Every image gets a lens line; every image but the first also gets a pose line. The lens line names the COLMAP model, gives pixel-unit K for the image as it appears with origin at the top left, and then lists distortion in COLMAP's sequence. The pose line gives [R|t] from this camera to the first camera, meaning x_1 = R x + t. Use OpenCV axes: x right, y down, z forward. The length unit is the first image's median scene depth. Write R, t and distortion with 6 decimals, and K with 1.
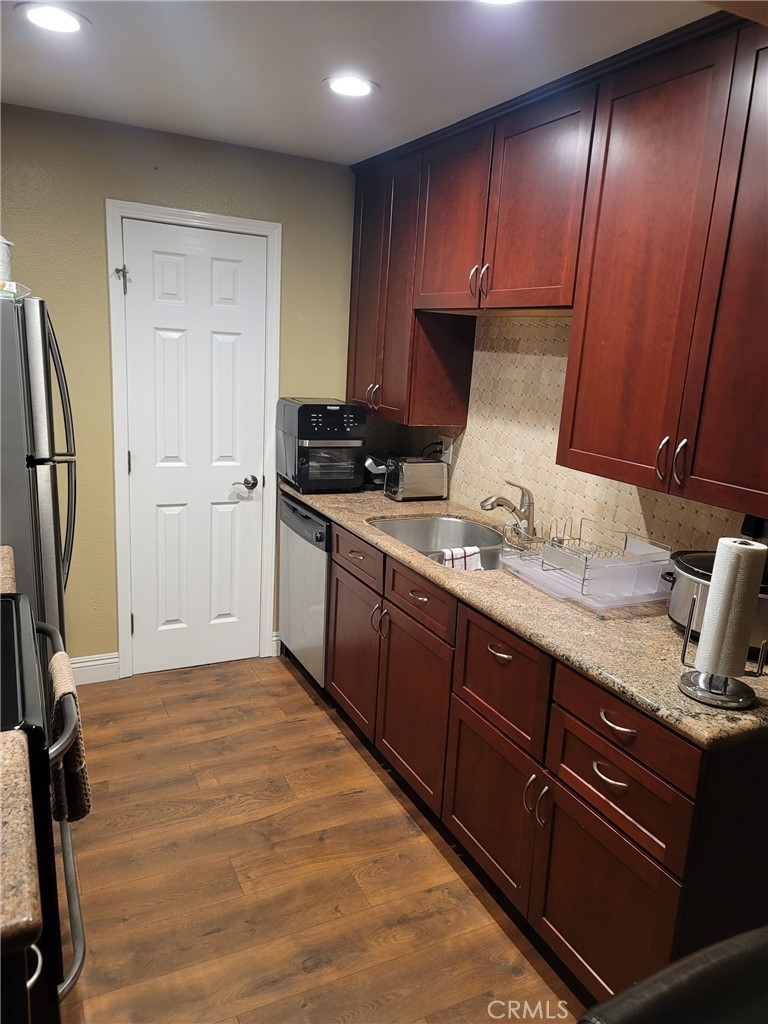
lens RADIAL K [[754.2, 0, 401.0], [0, 754.2, 507.5], [0, 0, 1]] dist [0.074092, -0.047777]
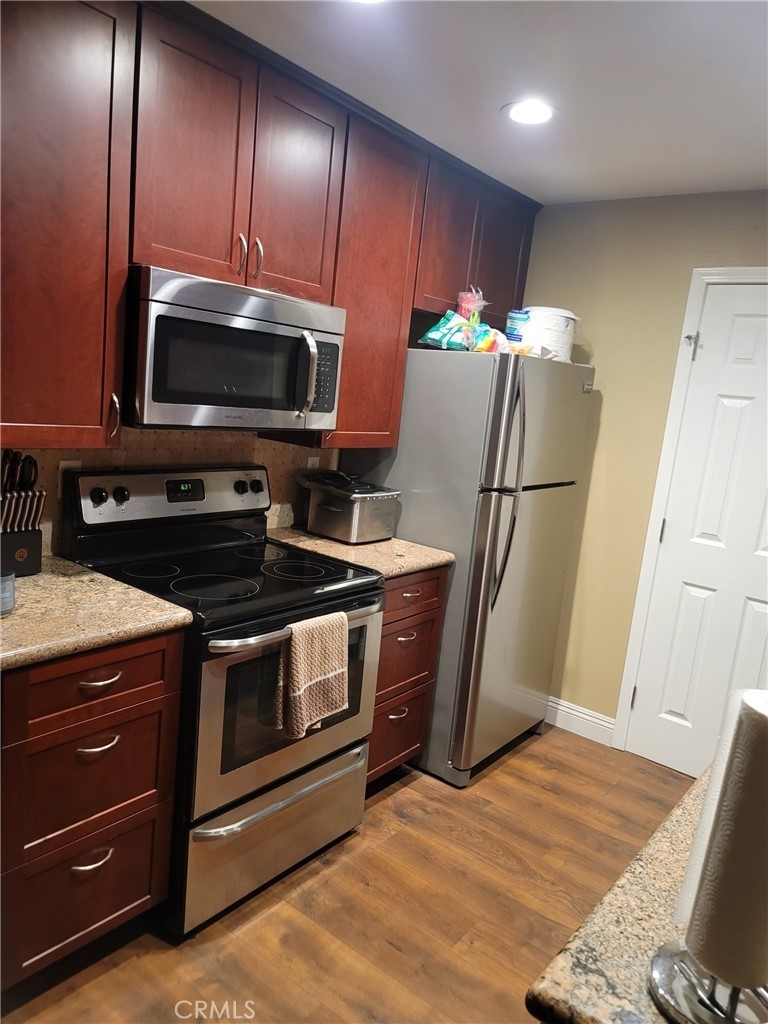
lens RADIAL K [[754.2, 0, 376.1], [0, 754.2, 508.0], [0, 0, 1]] dist [0.074092, -0.047777]
pose [[0.416215, 0.133678, -0.899386, 0.374429], [-0.269647, 0.962785, 0.018315, -0.006481], [0.868364, 0.234894, 0.436771, 0.267576]]
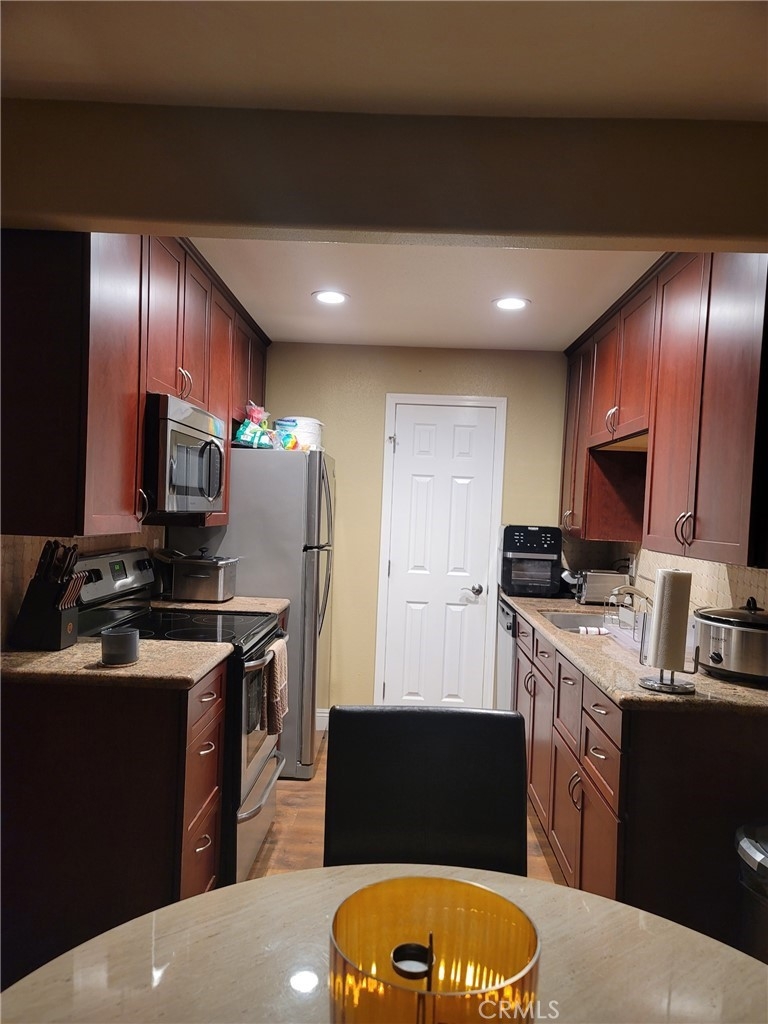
lens RADIAL K [[754.2, 0, 381.0], [0, 754.2, 516.1], [0, 0, 1]] dist [0.074092, -0.047777]
pose [[0.871677, -0.017926, -0.489754, 0.325750], [-0.094951, 0.974218, -0.204655, 0.138877], [0.480795, 0.224895, 0.847501, -0.214116]]
